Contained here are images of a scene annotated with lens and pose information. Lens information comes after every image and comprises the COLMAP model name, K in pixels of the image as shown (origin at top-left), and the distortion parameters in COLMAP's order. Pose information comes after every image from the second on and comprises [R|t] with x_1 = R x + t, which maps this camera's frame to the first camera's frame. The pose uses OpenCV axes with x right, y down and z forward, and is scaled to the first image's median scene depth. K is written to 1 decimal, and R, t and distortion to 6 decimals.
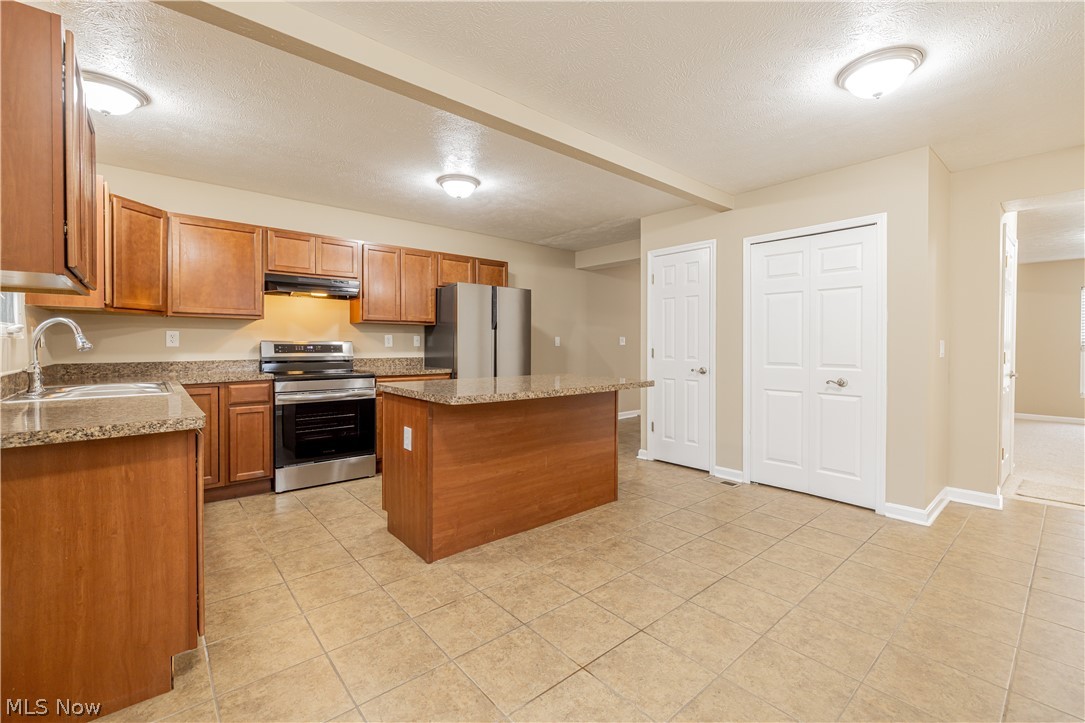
lens RADIAL K [[458.3, 0, 547.3], [0, 458.3, 350.6], [0, 0, 1]] dist [0.002468, 0.000283]
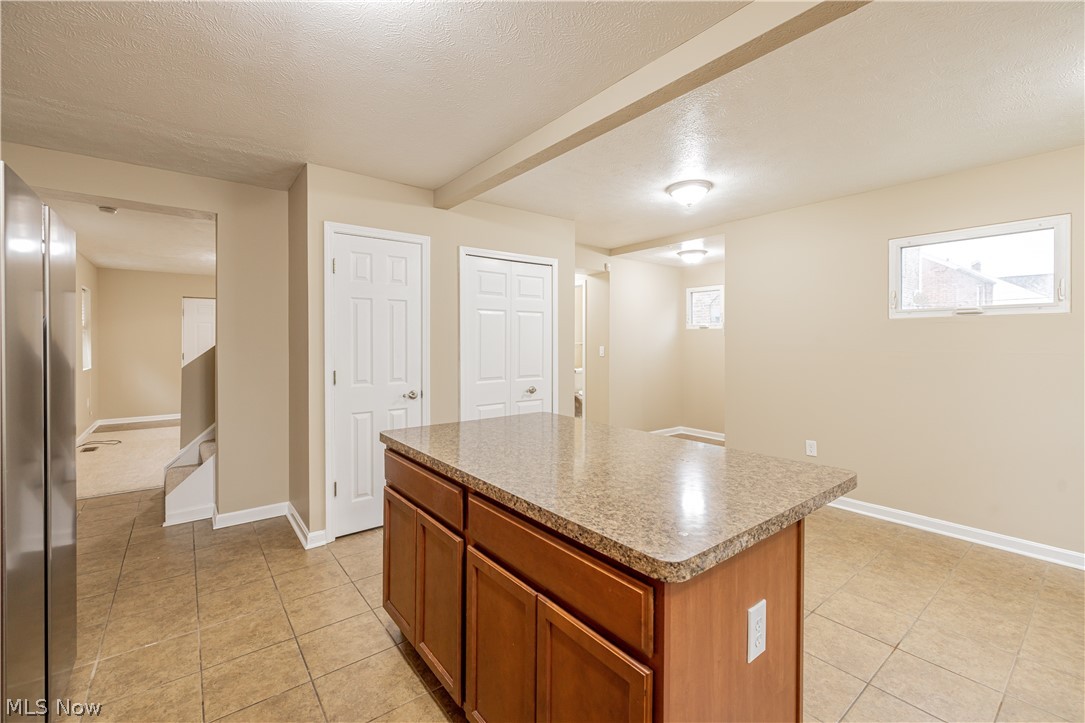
lens RADIAL K [[465.2, 0, 545.2], [0, 465.2, 342.4], [0, 0, 1]] dist [0.000146, -0.000523]
pose [[0.046125, -0.009962, 0.998886, -0.554867], [0.010754, 0.999897, 0.009475, -0.064099], [-0.998878, 0.010305, 0.046228, 0.870215]]
